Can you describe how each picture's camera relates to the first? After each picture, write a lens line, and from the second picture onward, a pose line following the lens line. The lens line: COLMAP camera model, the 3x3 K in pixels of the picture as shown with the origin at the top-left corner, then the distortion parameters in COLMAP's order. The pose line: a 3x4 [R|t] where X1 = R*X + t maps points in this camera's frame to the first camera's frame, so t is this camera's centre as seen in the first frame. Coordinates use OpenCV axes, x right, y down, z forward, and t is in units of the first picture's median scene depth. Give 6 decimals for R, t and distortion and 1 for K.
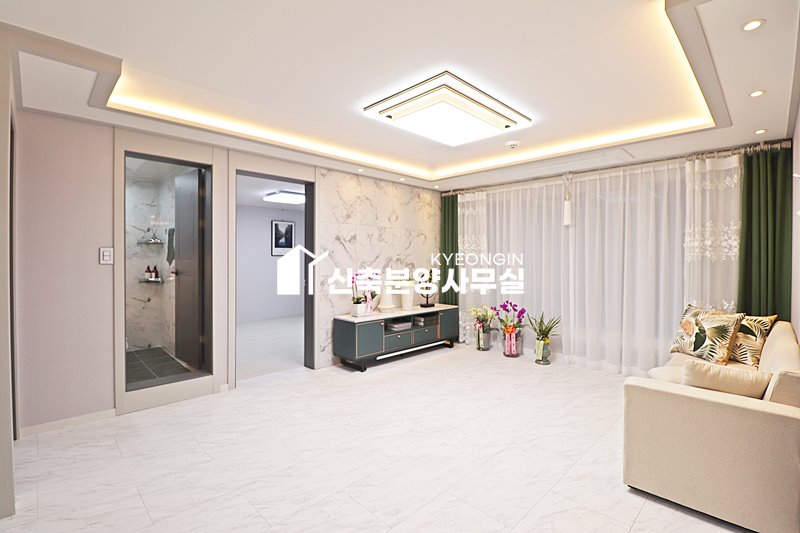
lens RADIAL K [[370.7, 0, 398.9], [0, 370.7, 259.7], [0, 0, 1]] dist [-0.005452, -0.009430]
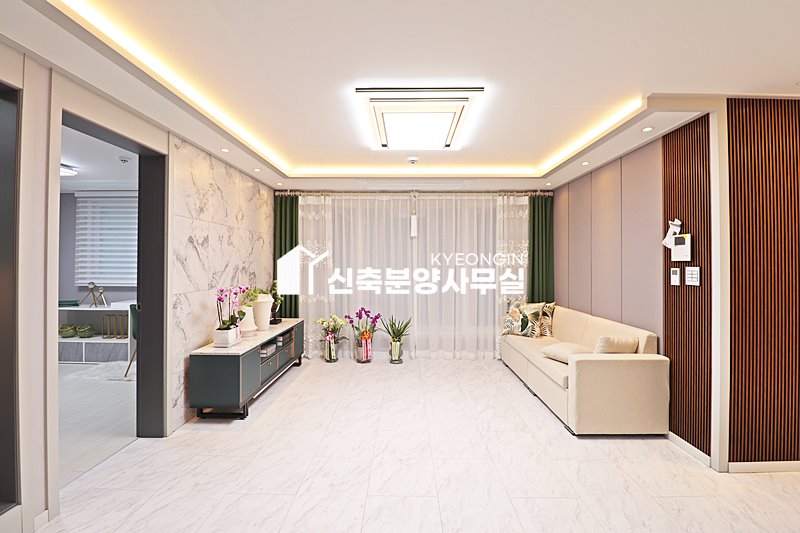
lens RADIAL K [[370.7, 0, 401.9], [0, 370.7, 257.8], [0, 0, 1]] dist [-0.005452, -0.009430]
pose [[0.709271, 0.007004, 0.704901, -0.375130], [0.003346, 0.999906, -0.013301, -0.013252], [-0.704927, 0.011793, 0.709181, 0.219513]]
